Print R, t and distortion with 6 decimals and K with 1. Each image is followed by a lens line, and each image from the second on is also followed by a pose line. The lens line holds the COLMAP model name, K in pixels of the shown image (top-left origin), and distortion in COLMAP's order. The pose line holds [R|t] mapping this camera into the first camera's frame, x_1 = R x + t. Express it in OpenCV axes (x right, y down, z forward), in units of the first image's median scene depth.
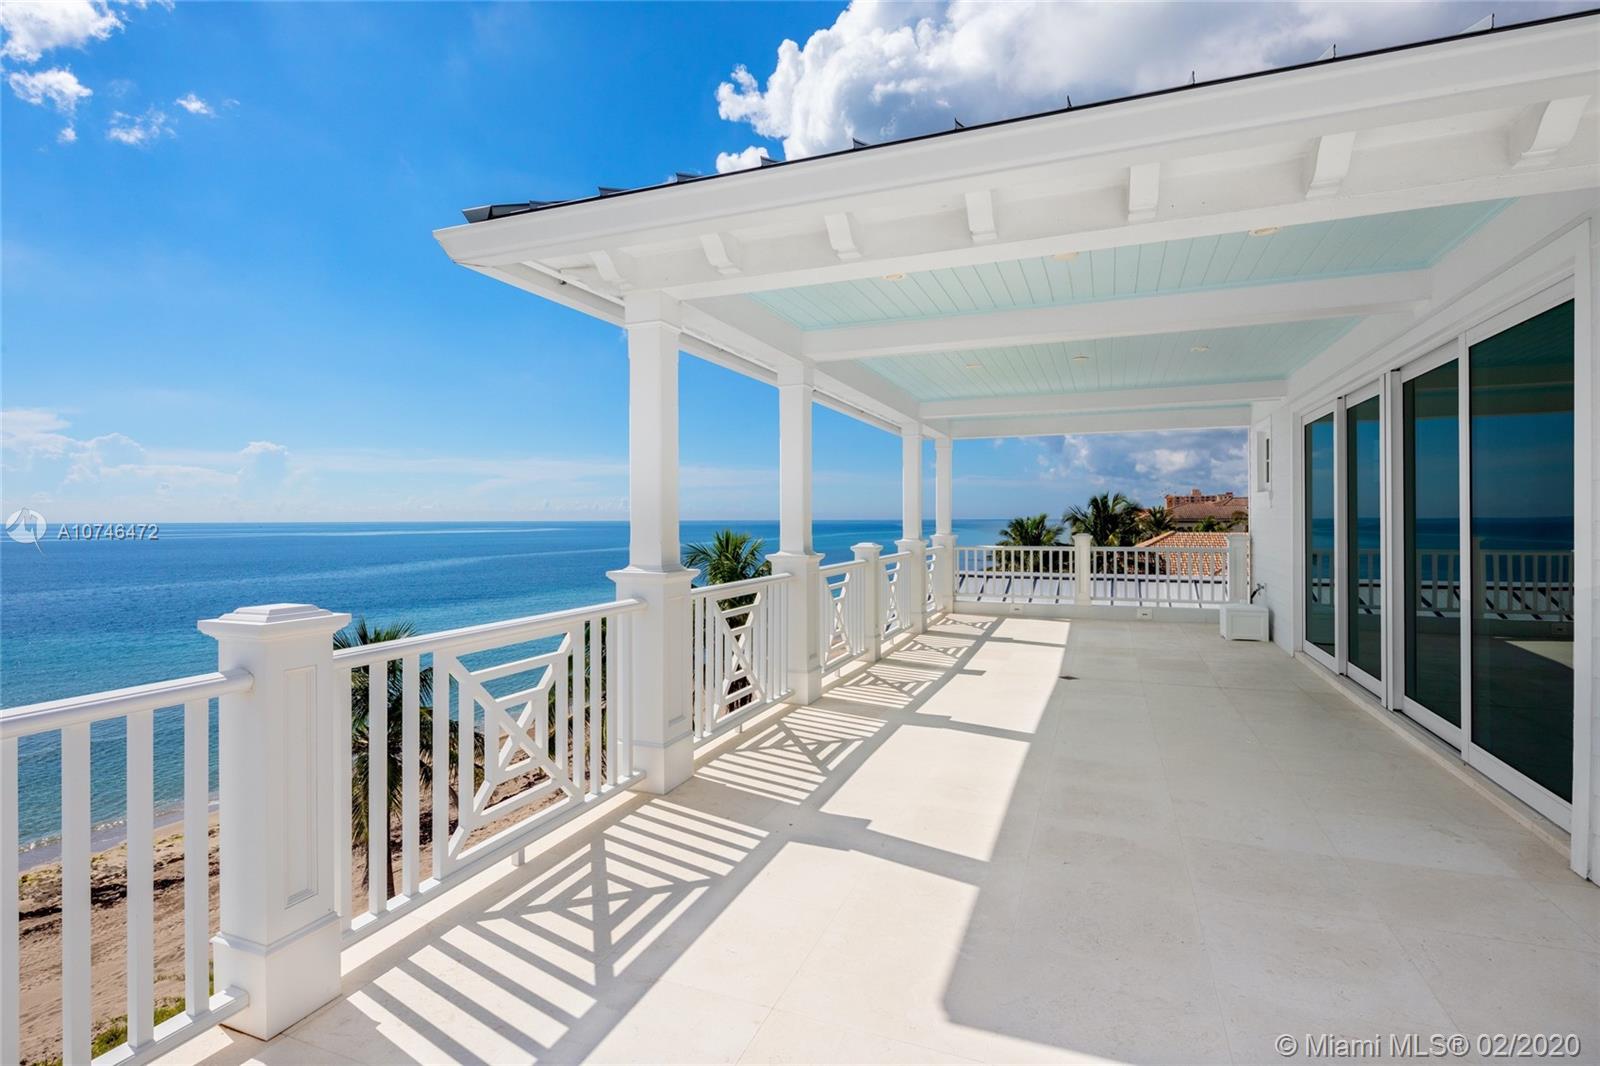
lens RADIAL K [[910.0, 0, 800.0], [0, 910.0, 533.0], [0, 0, 1]] dist [-0.109568, -0.000056]
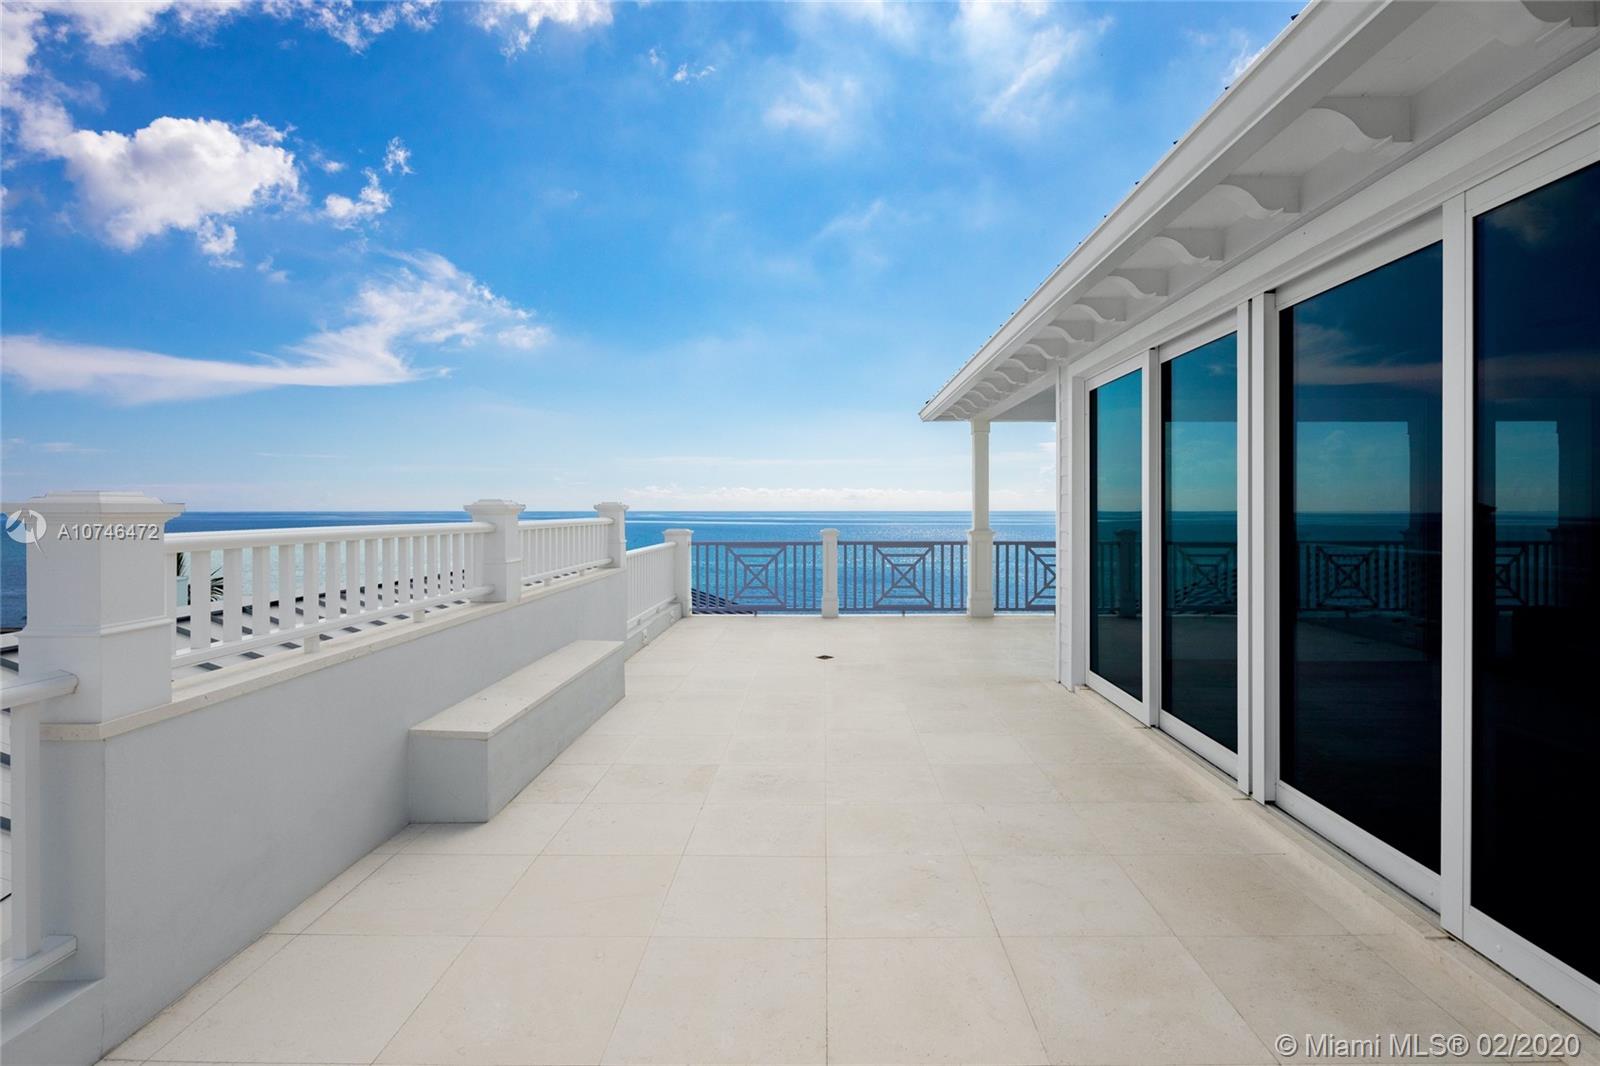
lens RADIAL K [[910.0, 0, 800.0], [0, 910.0, 533.0], [0, 0, 1]] dist [-0.109568, -0.000056]
pose [[0.957795, 0.005204, 0.287406, 0.142375], [-0.008599, 0.999907, 0.010552, -0.005848], [-0.287324, -0.012579, 0.957751, 0.431637]]
